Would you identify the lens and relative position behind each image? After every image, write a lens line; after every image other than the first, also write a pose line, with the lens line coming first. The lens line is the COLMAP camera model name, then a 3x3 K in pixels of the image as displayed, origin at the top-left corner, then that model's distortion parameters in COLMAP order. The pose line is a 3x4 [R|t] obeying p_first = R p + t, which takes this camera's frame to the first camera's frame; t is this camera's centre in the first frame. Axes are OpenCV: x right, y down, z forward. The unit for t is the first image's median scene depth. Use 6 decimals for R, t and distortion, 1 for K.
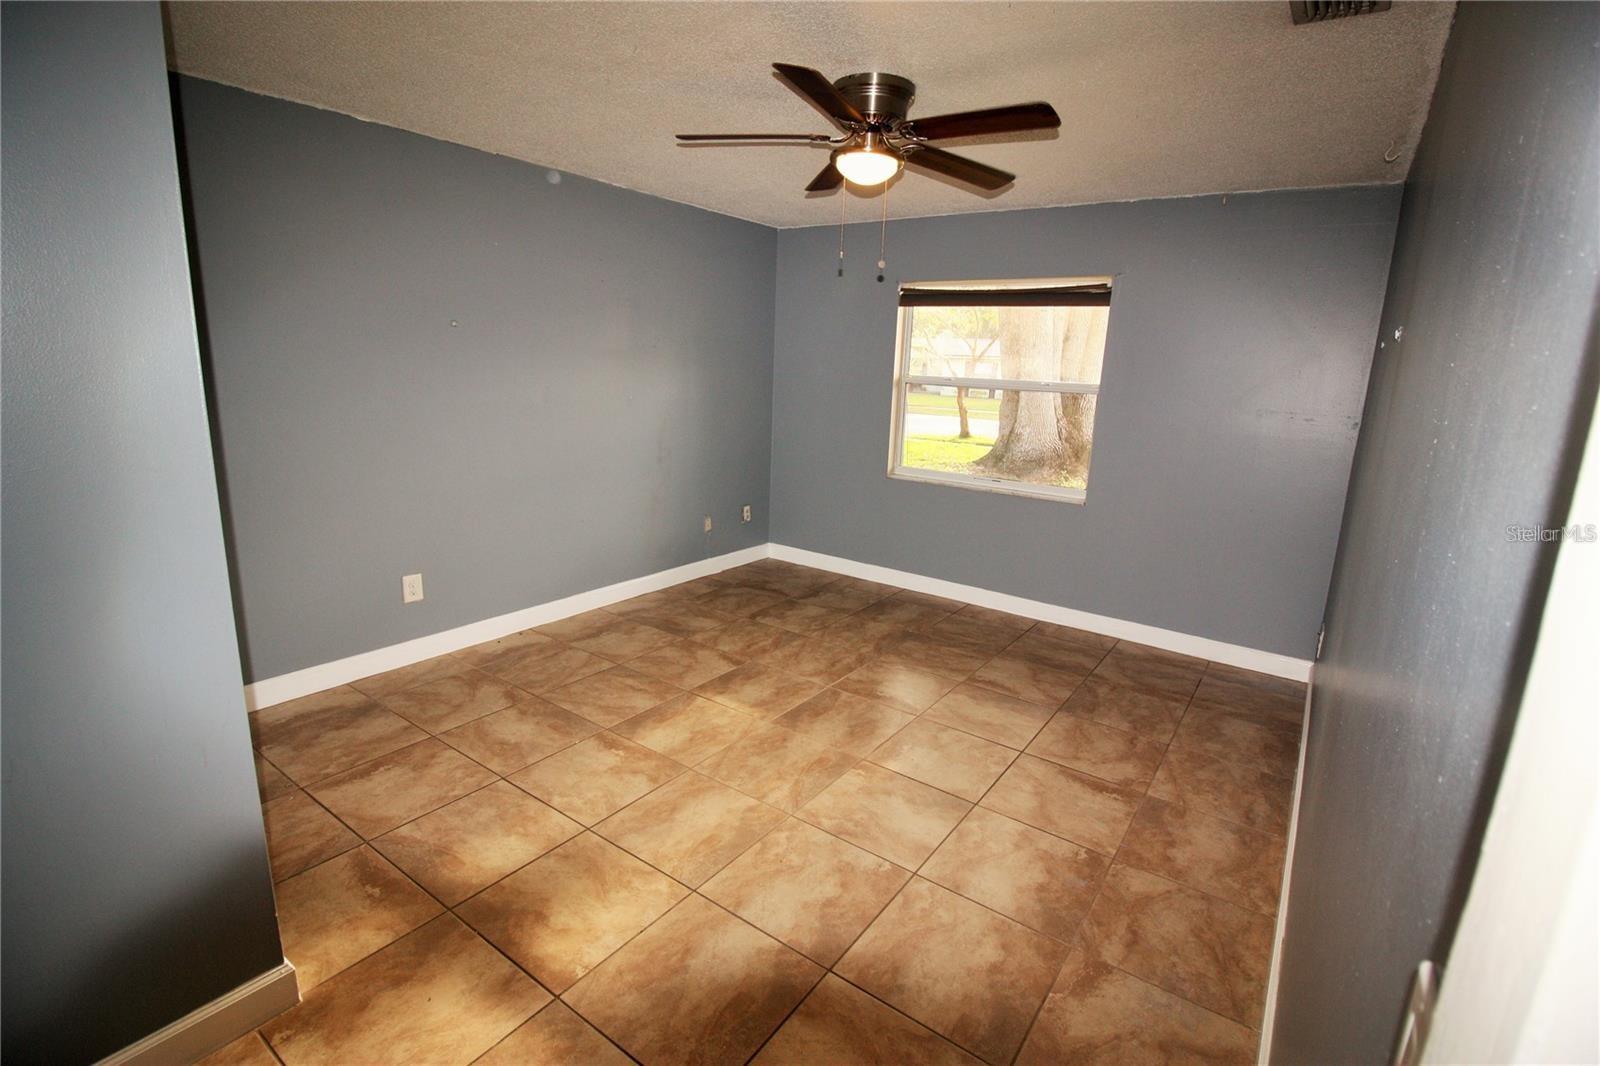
lens RADIAL K [[748.4, 0, 804.3], [0, 748.4, 524.8], [0, 0, 1]] dist [0.008283, -0.014597]
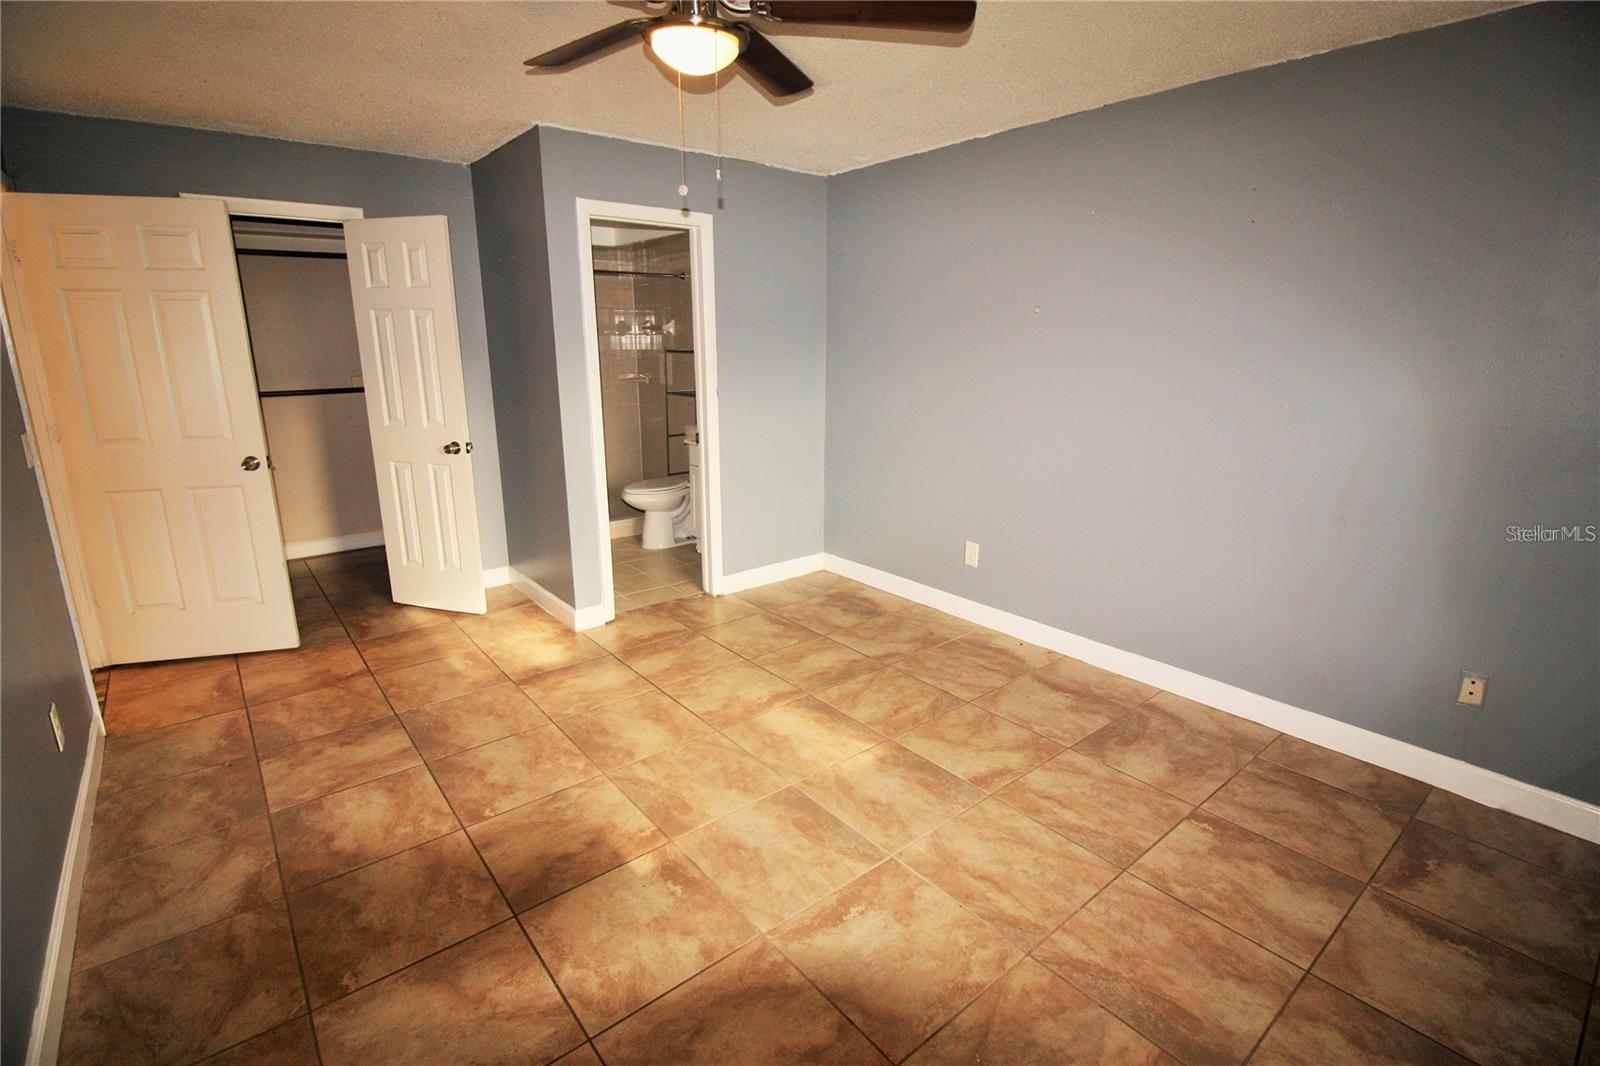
lens RADIAL K [[748.4, 0, 804.3], [0, 748.4, 524.8], [0, 0, 1]] dist [0.008283, -0.014597]
pose [[-0.264739, 0.192501, -0.944911, 0.586644], [-0.215475, 0.943289, 0.252540, -0.183892], [0.939938, 0.270462, -0.208246, 0.988326]]
